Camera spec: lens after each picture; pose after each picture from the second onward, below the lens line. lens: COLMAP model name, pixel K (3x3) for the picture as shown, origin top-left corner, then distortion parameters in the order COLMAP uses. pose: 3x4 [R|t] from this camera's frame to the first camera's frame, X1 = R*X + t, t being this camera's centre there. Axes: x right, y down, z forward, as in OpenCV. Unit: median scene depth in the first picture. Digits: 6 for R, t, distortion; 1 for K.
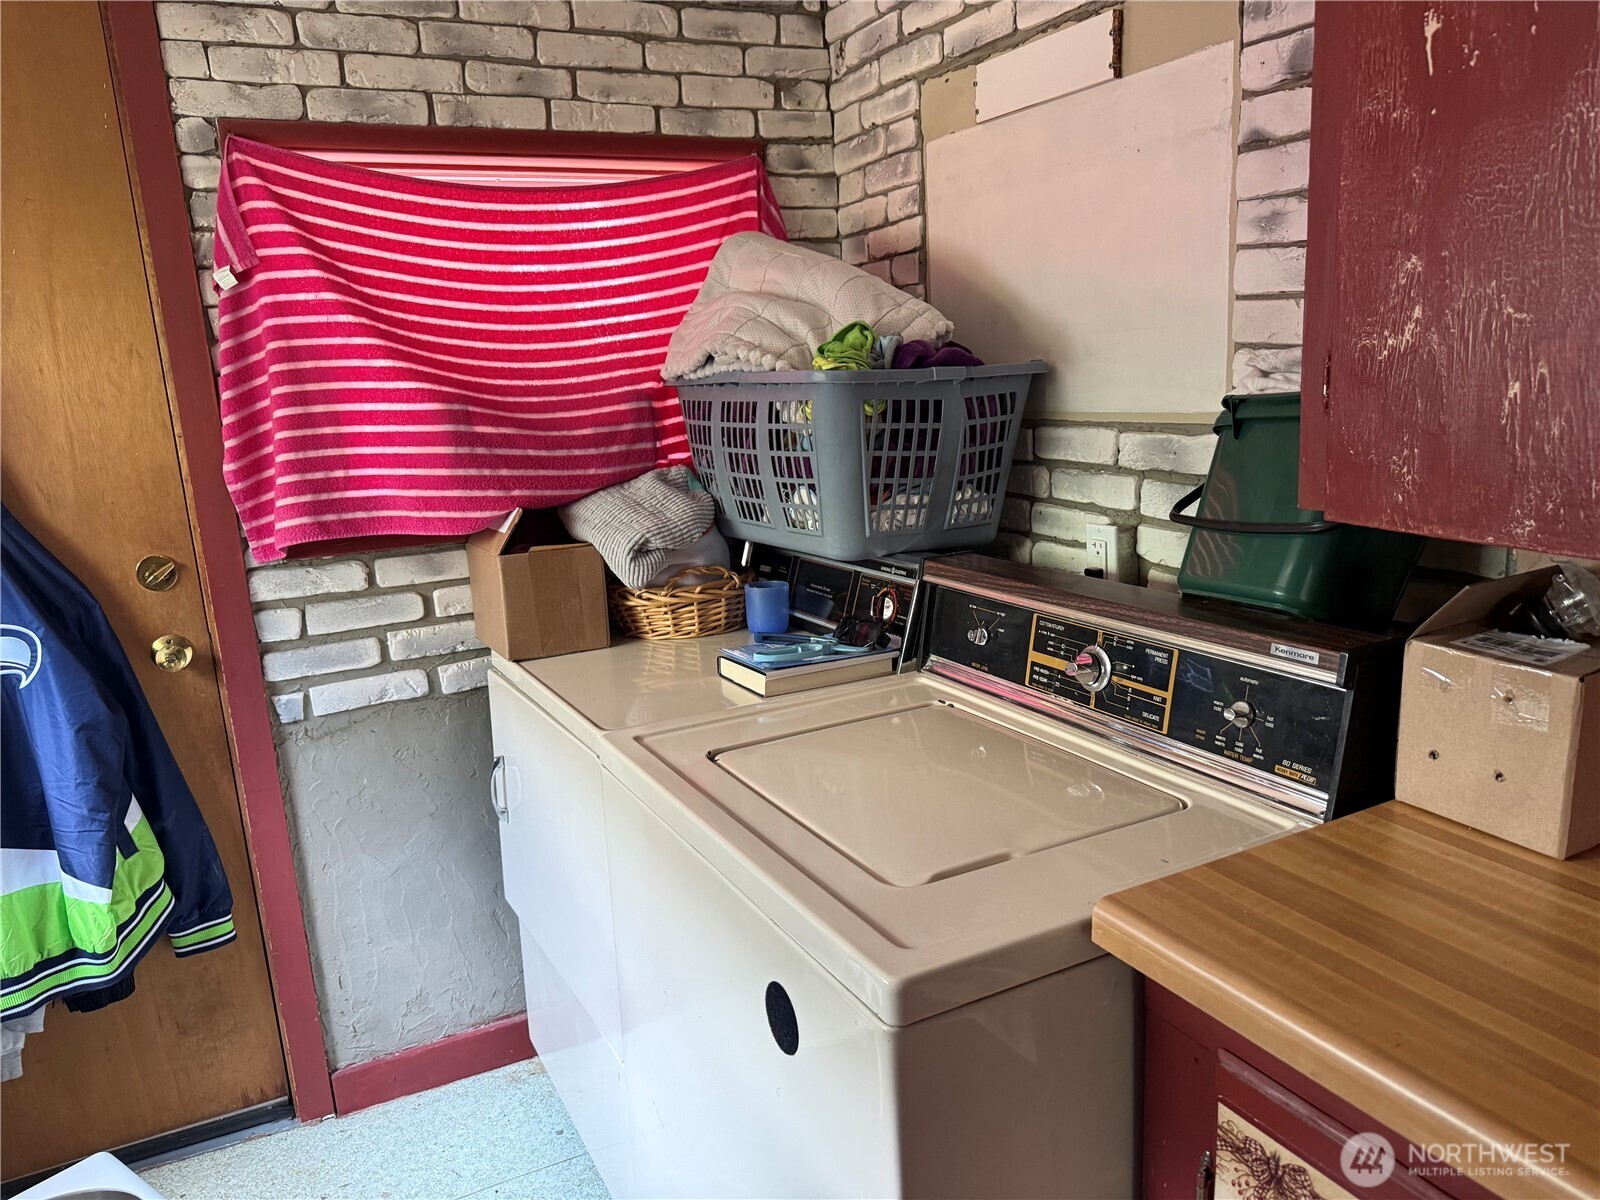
lens RADIAL K [[1130.4, 0, 801.3], [0, 1130.4, 608.5], [0, 0, 1]] dist [0.044858, -0.061718]
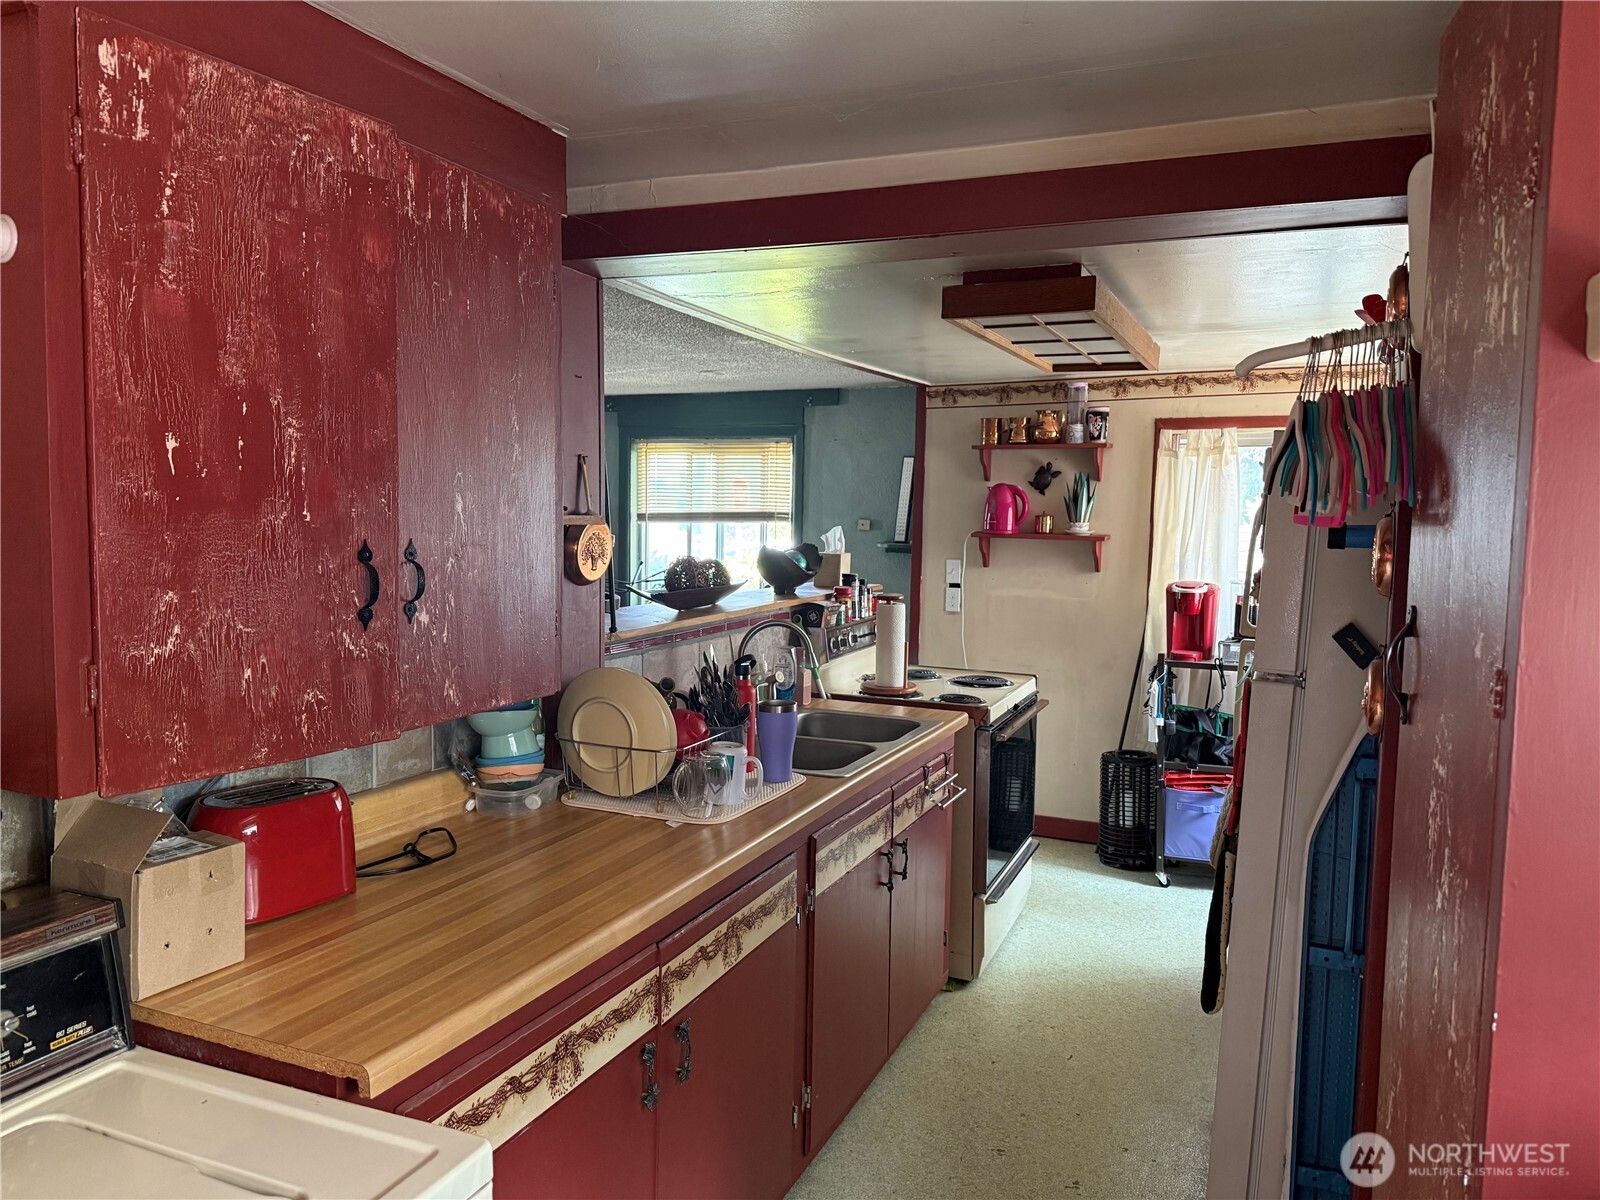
lens RADIAL K [[1130.4, 0, 796.9], [0, 1130.4, 597.2], [0, 0, 1]] dist [0.044858, -0.061718]
pose [[-0.622370, -0.005709, 0.782702, -0.574695], [0.192352, 0.968193, 0.160012, -0.204944], [-0.758720, 0.250141, -0.601476, 0.681467]]
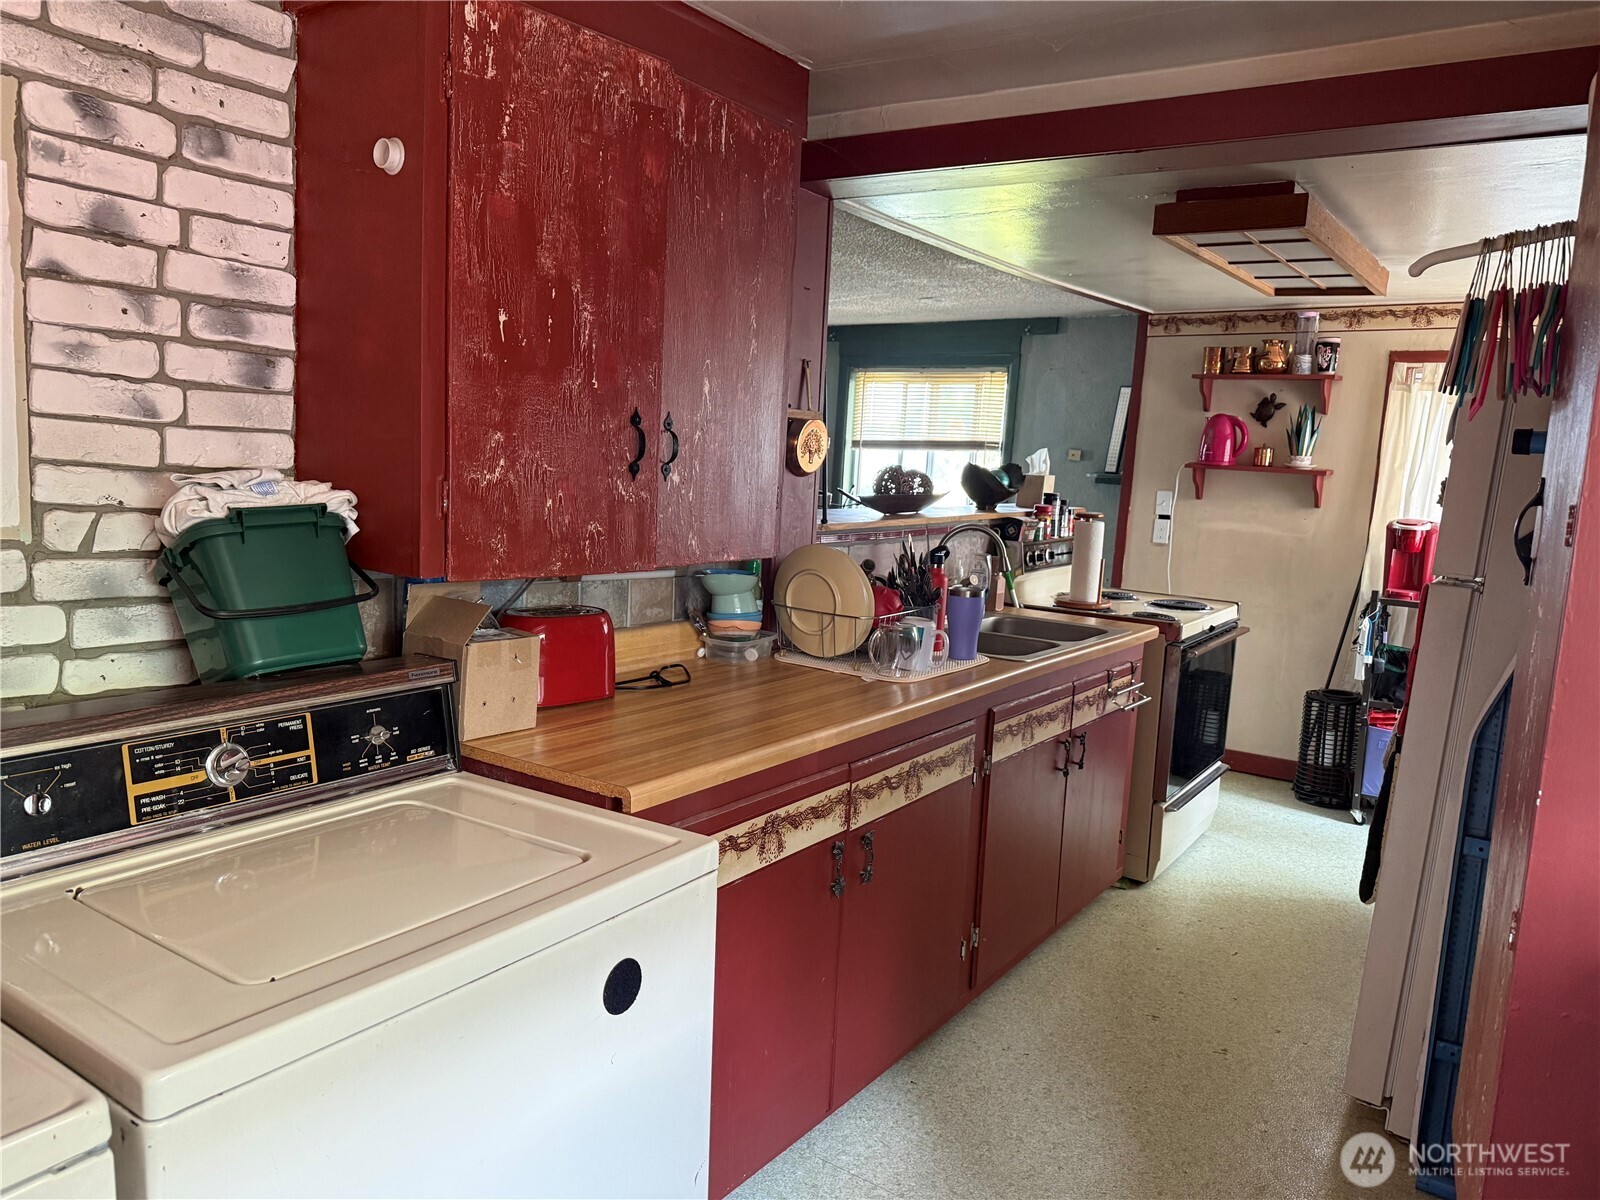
lens RADIAL K [[1130.4, 0, 783.1], [0, 1130.4, 601.3], [0, 0, 1]] dist [0.044858, -0.061718]
pose [[-0.455690, -0.081383, 0.886410, -0.729557], [0.170371, 0.969428, 0.176590, -0.156121], [-0.873682, 0.231489, -0.427893, 0.783770]]
